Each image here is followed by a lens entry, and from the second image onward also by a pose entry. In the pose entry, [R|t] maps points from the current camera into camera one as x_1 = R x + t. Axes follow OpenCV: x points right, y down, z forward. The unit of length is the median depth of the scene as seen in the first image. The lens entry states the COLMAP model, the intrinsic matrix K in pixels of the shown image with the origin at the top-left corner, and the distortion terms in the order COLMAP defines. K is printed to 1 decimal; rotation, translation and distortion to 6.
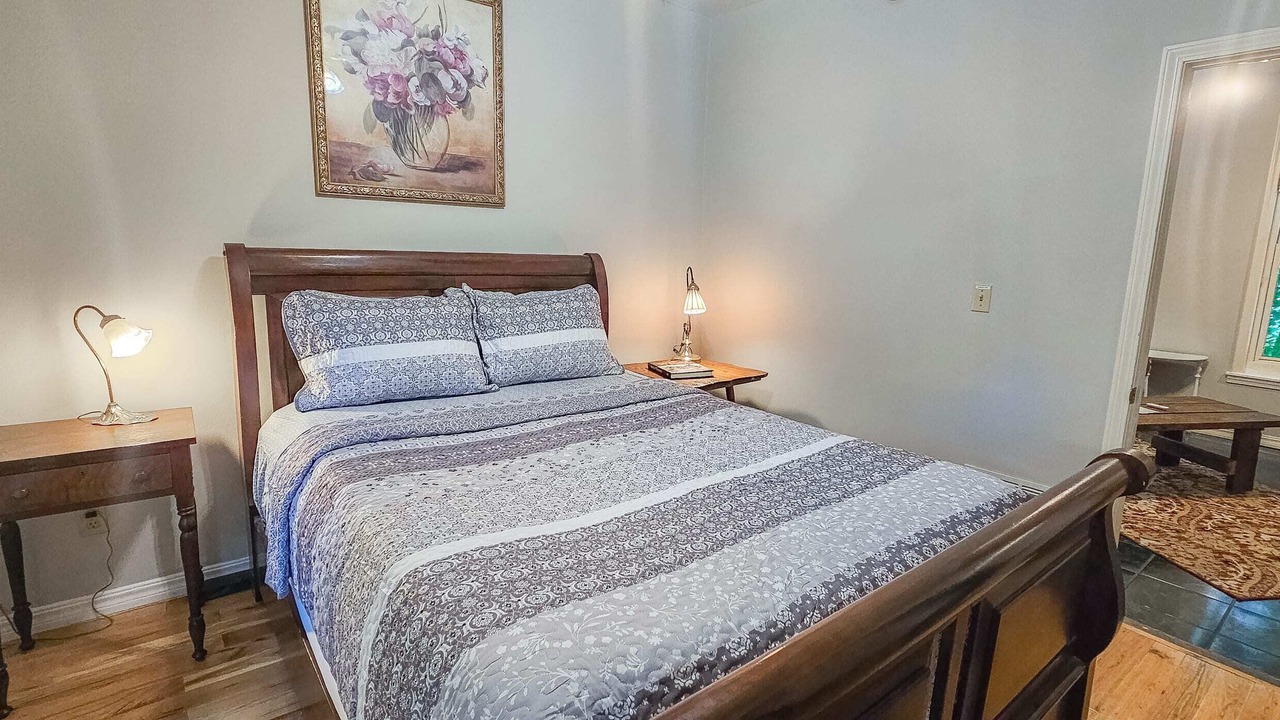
lens RADIAL K [[650.2, 0, 640.0], [0, 650.2, 360.0], [0, 0, 1]] dist [-0.003632, 0.000226]
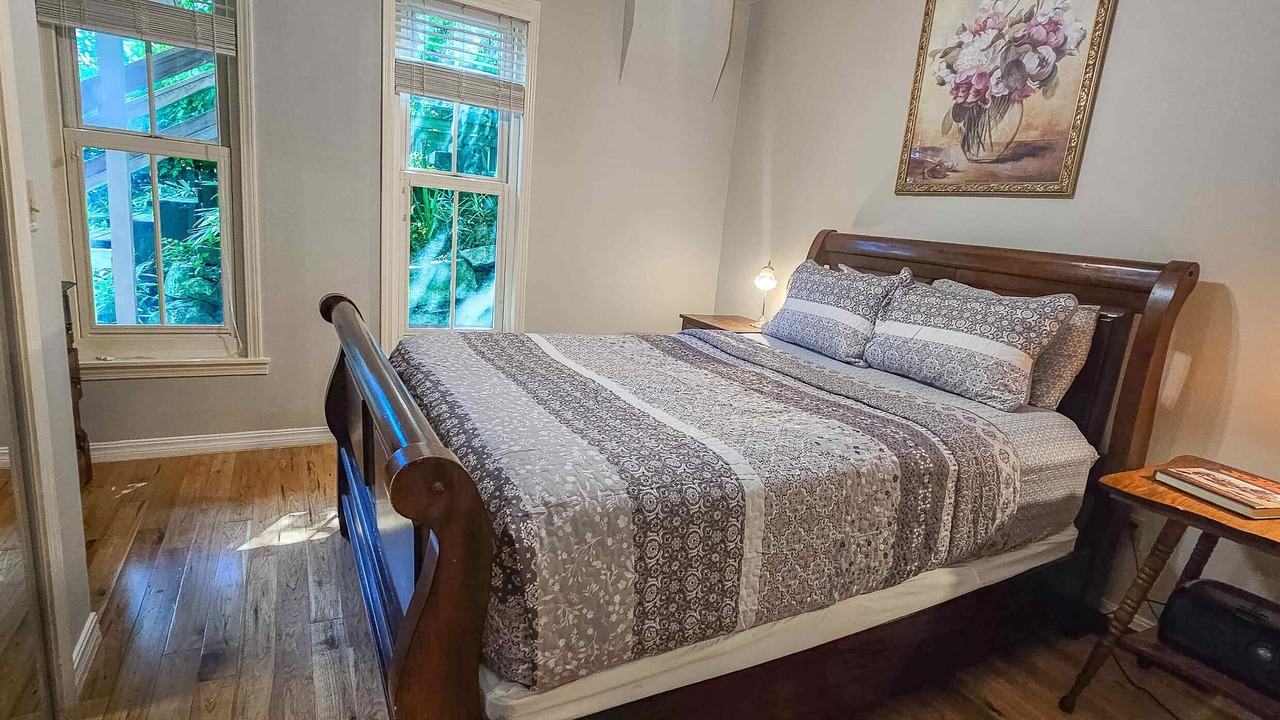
lens RADIAL K [[650.2, 0, 640.0], [0, 650.2, 360.0], [0, 0, 1]] dist [-0.003632, 0.000226]
pose [[-0.181198, 0.161443, -0.970105, 0.779911], [-0.265200, 0.941870, 0.206278, -0.077201], [0.947015, 0.294649, -0.127850, 0.735838]]
